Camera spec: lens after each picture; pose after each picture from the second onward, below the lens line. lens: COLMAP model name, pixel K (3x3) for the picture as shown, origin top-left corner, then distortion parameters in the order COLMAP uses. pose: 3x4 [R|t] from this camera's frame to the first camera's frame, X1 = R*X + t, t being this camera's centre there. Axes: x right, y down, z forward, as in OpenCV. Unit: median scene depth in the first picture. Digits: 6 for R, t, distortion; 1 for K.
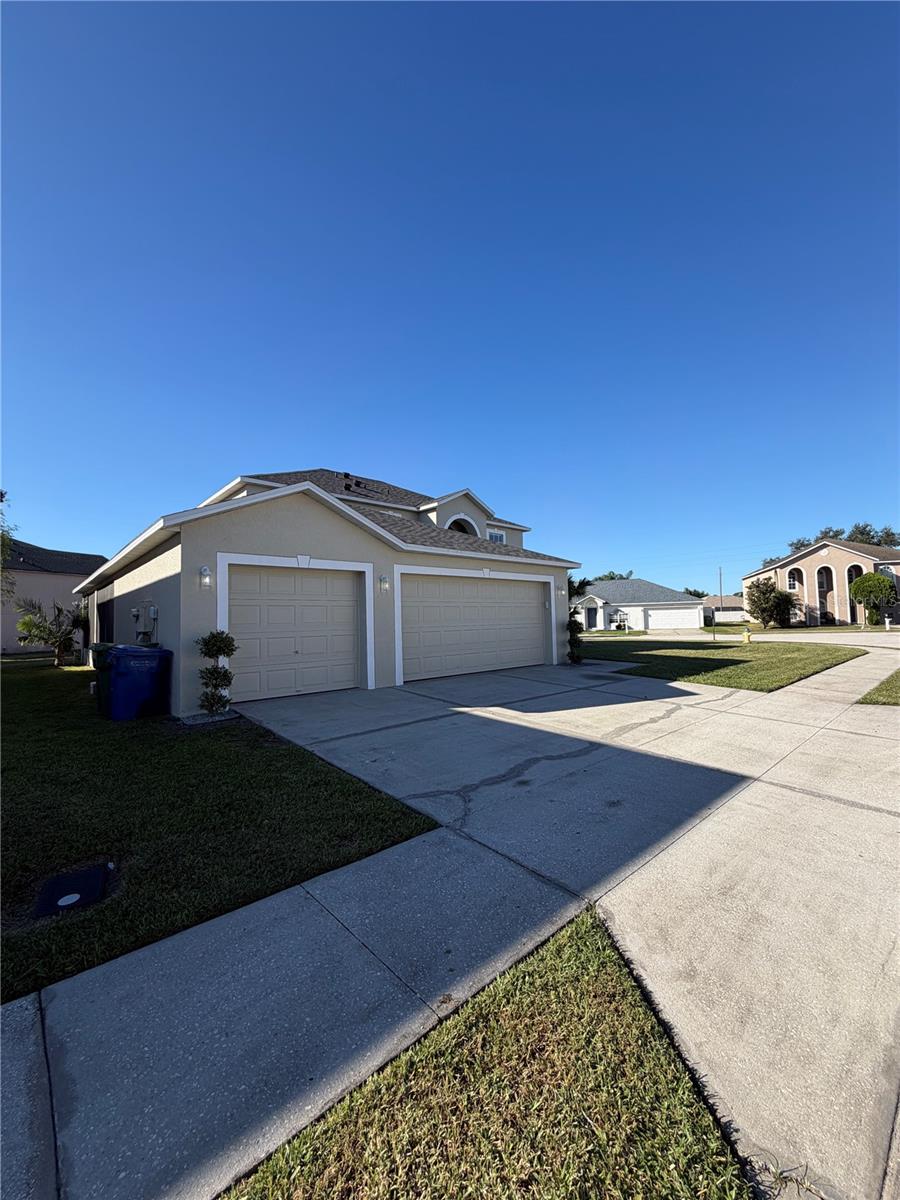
lens RADIAL K [[476.6, 0, 459.8], [0, 476.6, 590.2], [0, 0, 1]] dist [0.005859, -0.000741]
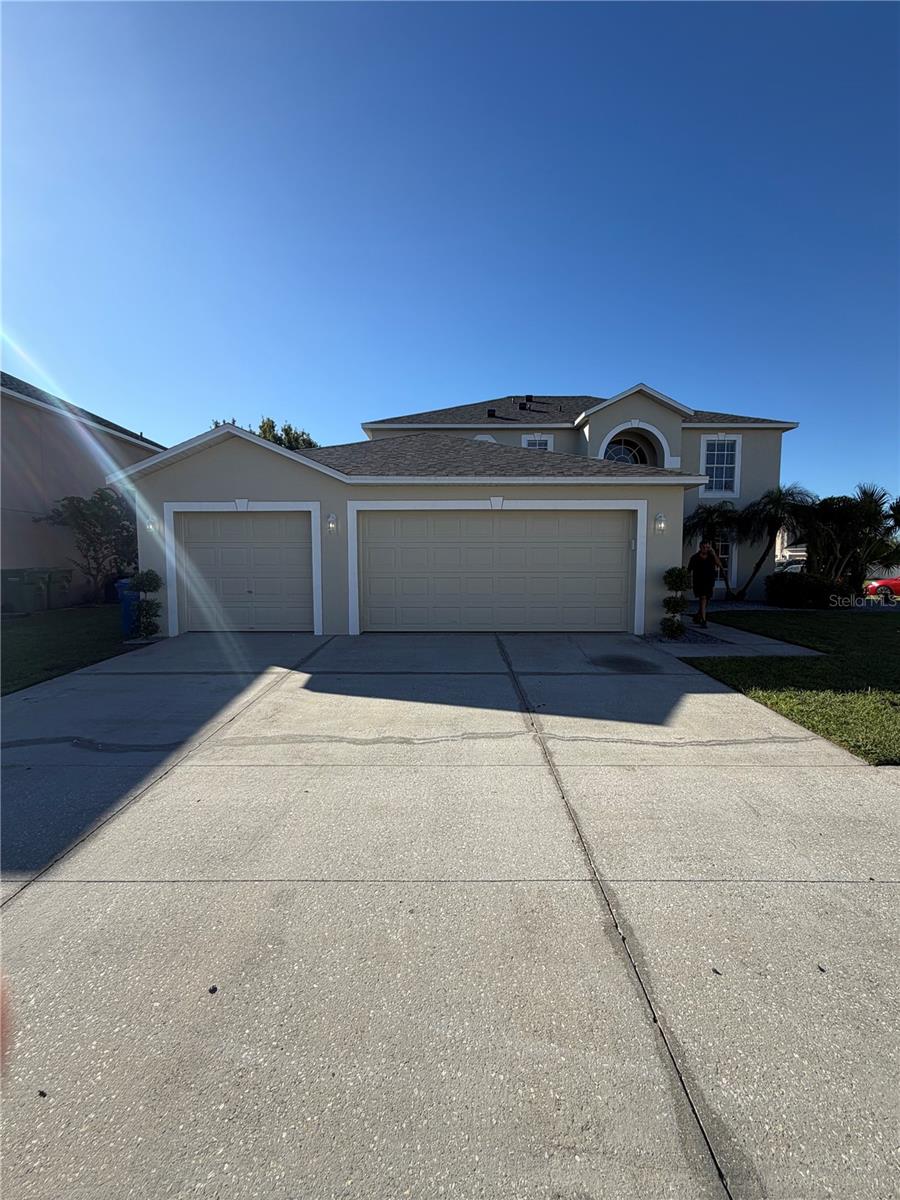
lens RADIAL K [[476.6, 0, 452.0], [0, 476.6, 605.0], [0, 0, 1]] dist [0.005859, -0.000741]
pose [[0.735051, 0.077997, -0.673511, 0.609699], [0.026707, 0.989259, 0.143710, 0.015157], [0.677486, -0.123621, 0.725073, 0.459051]]
